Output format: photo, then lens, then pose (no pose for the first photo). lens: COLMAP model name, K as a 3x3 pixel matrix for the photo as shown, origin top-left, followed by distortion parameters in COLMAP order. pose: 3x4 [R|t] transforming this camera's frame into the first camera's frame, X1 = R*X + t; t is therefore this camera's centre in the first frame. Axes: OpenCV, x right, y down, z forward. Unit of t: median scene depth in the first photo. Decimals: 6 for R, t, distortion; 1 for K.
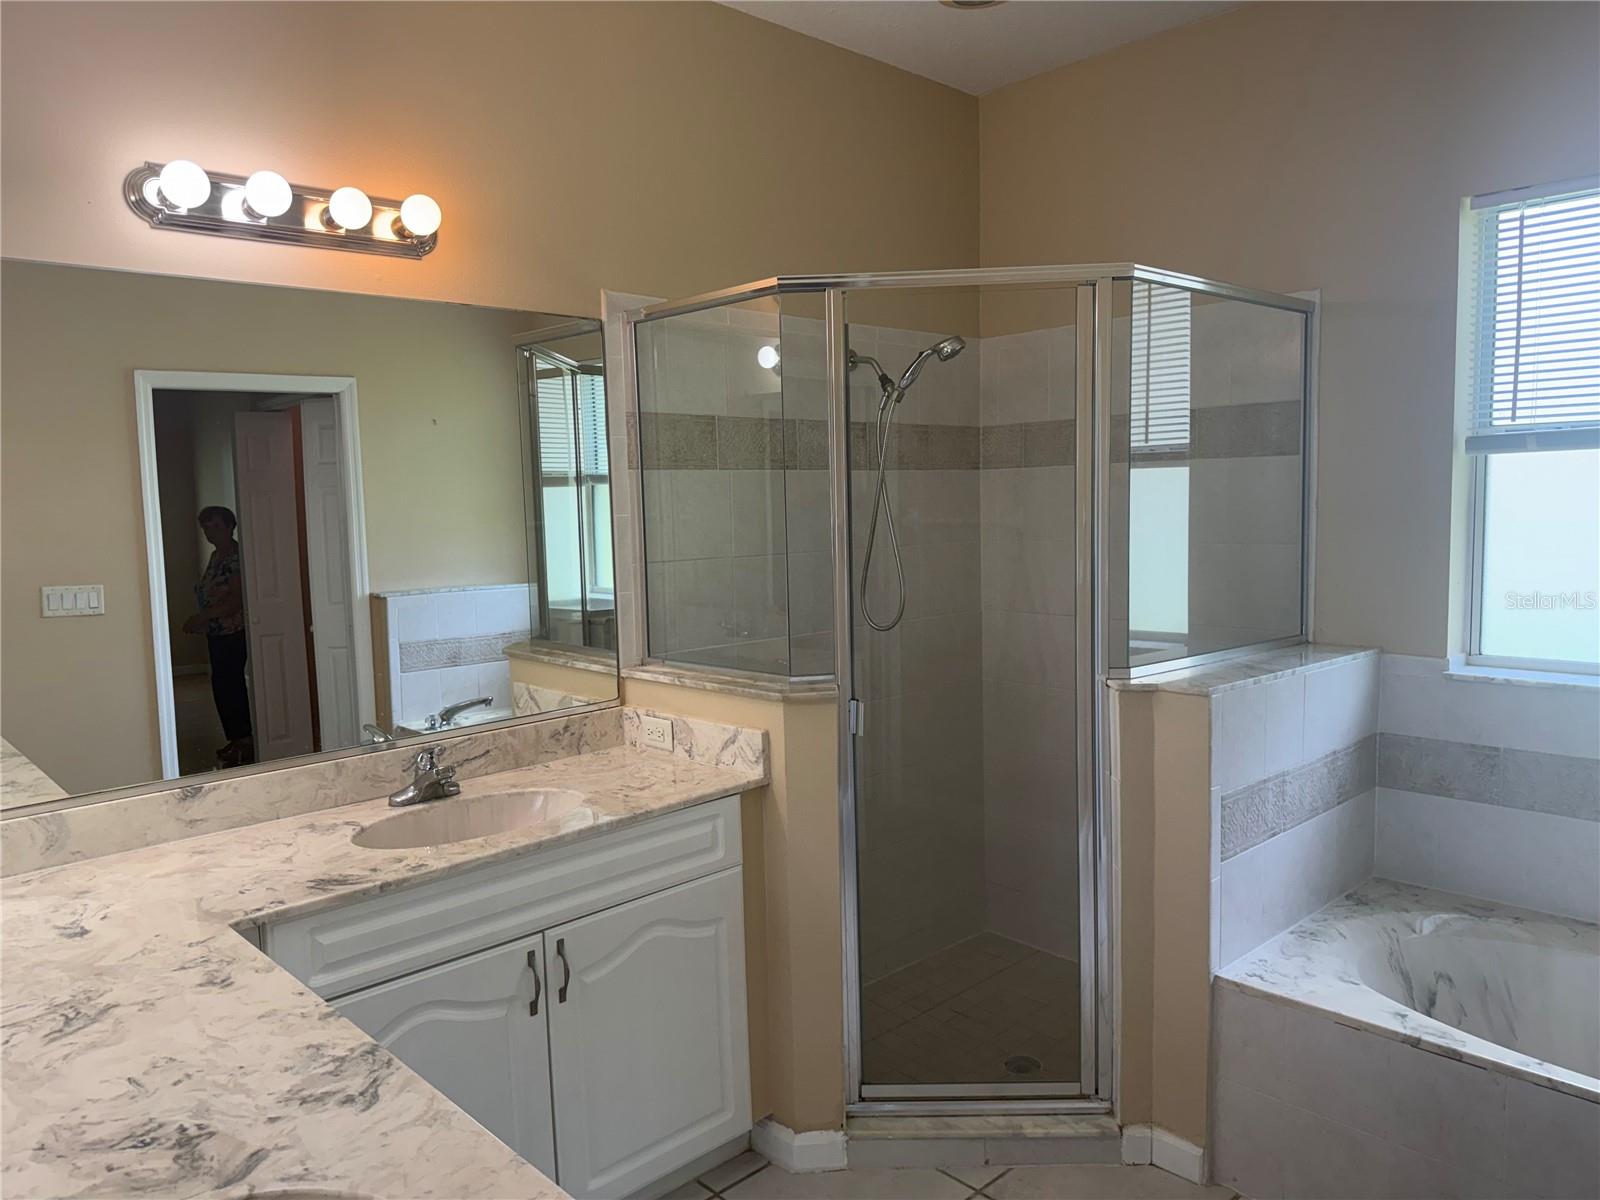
lens RADIAL K [[1138.8, 0, 799.0], [0, 1138.8, 602.2], [0, 0, 1]] dist [0.040365, -0.046328]
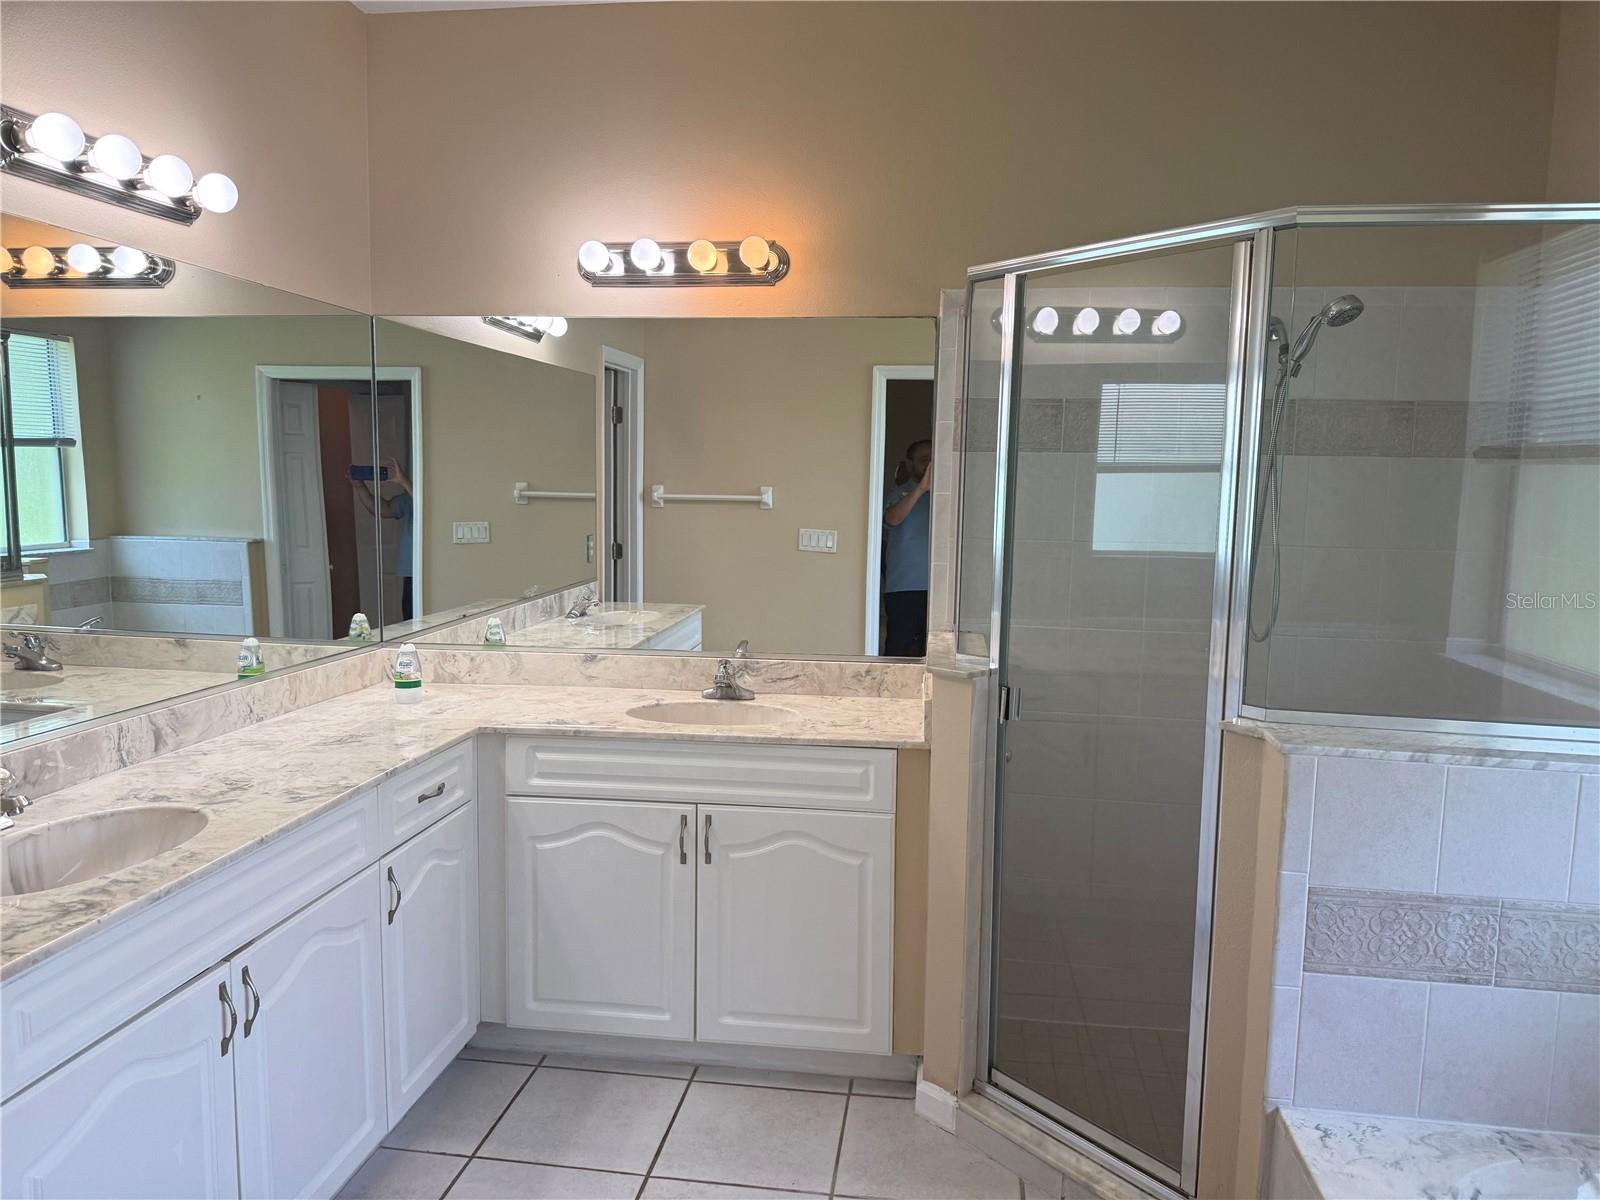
lens RADIAL K [[1138.8, 0, 788.9], [0, 1138.8, 594.2], [0, 0, 1]] dist [0.040365, -0.046328]
pose [[0.621476, 0.118874, -0.774362, 0.725654], [-0.104349, 0.992175, 0.068564, -0.044882], [0.776453, 0.038193, 0.629017, 0.228026]]
